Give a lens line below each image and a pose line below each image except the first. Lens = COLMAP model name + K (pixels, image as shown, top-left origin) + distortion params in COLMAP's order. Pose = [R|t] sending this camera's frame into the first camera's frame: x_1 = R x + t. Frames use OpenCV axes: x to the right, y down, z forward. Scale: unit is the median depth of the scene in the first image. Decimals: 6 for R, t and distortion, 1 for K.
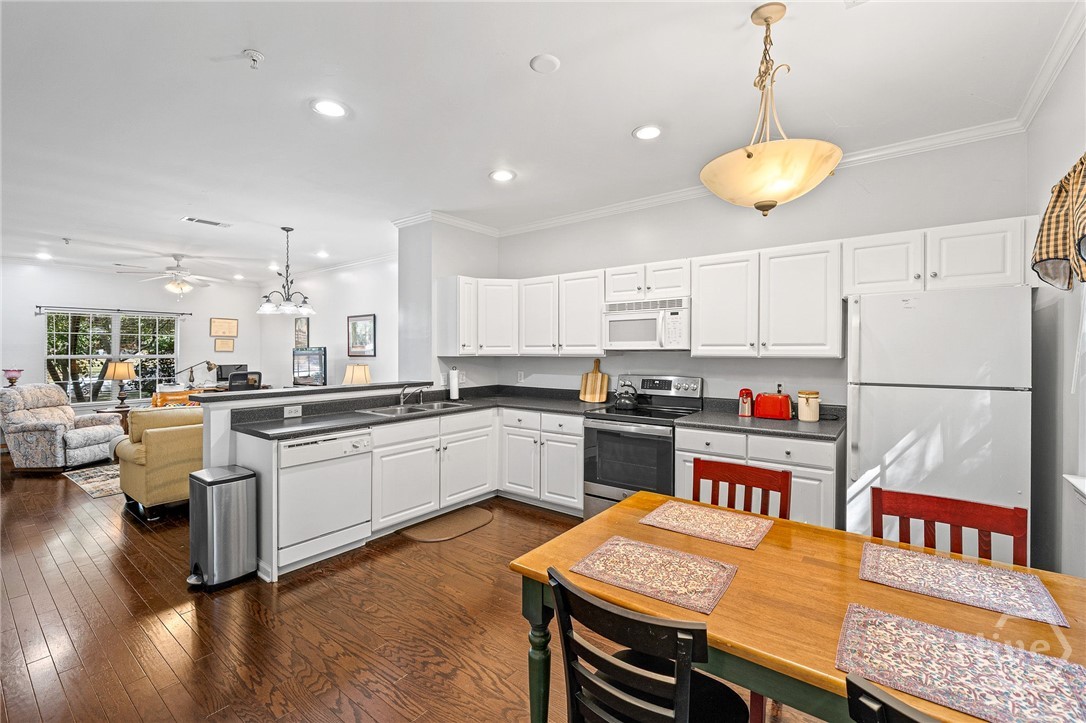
lens RADIAL K [[460.0, 0, 560.9], [0, 460.0, 348.6], [0, 0, 1]] dist [-0.001297, -0.000138]
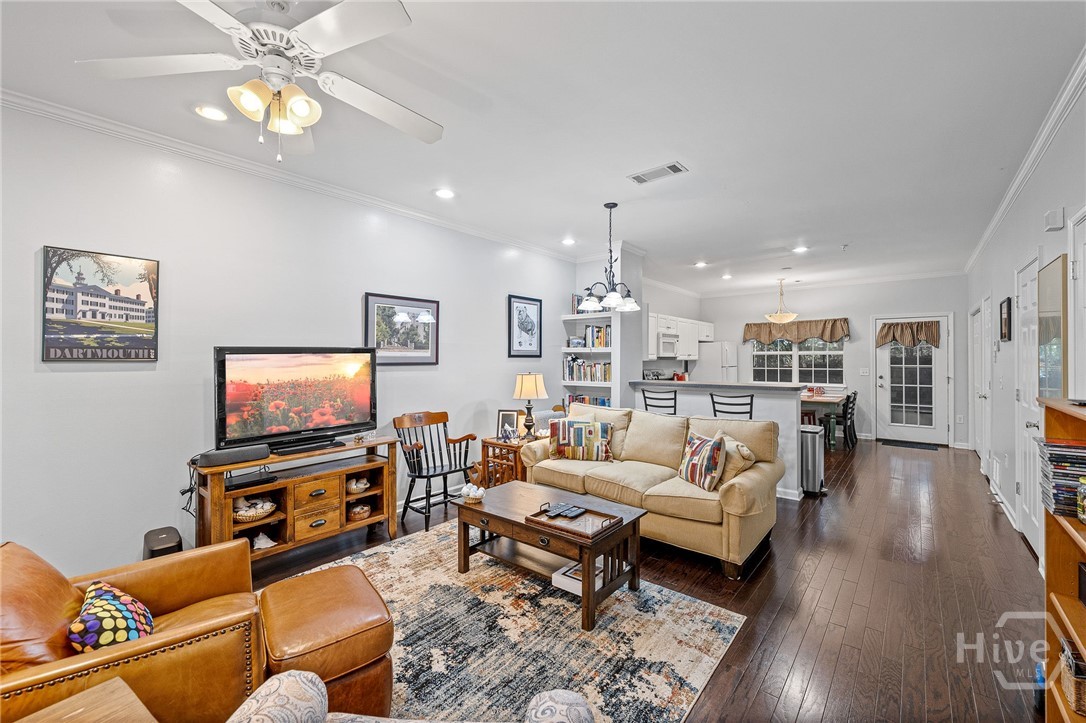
lens RADIAL K [[443.3, 0, 551.2], [0, 443.3, 357.8], [0, 0, 1]] dist [-0.000250, 0.000171]
pose [[0.048470, 0.005490, 0.998810, -1.754659], [-0.002839, 0.999982, -0.005359, 0.018169], [-0.998821, -0.002576, 0.048485, 1.354501]]
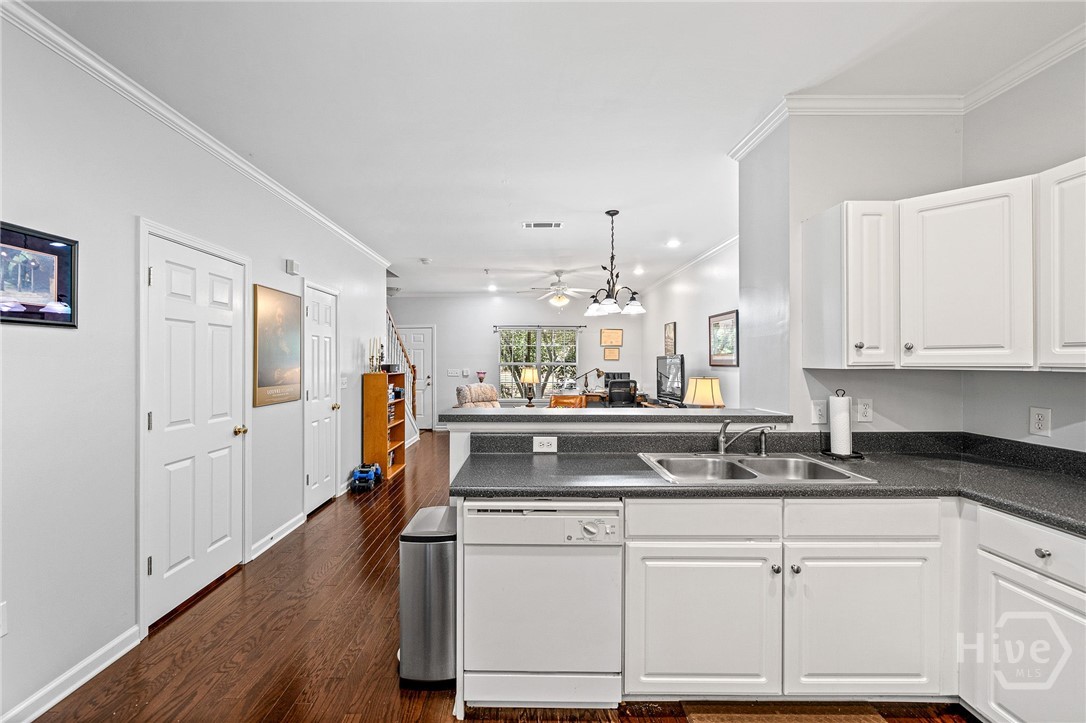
lens RADIAL K [[442.4, 0, 522.3], [0, 442.4, 357.4], [0, 0, 1]] dist [-0.001378, -0.000310]
pose [[0.591888, -0.002139, -0.806017, -0.055224], [0.000388, 0.999997, -0.002369, 0.006130], [0.806020, 0.001090, 0.591887, 0.497040]]
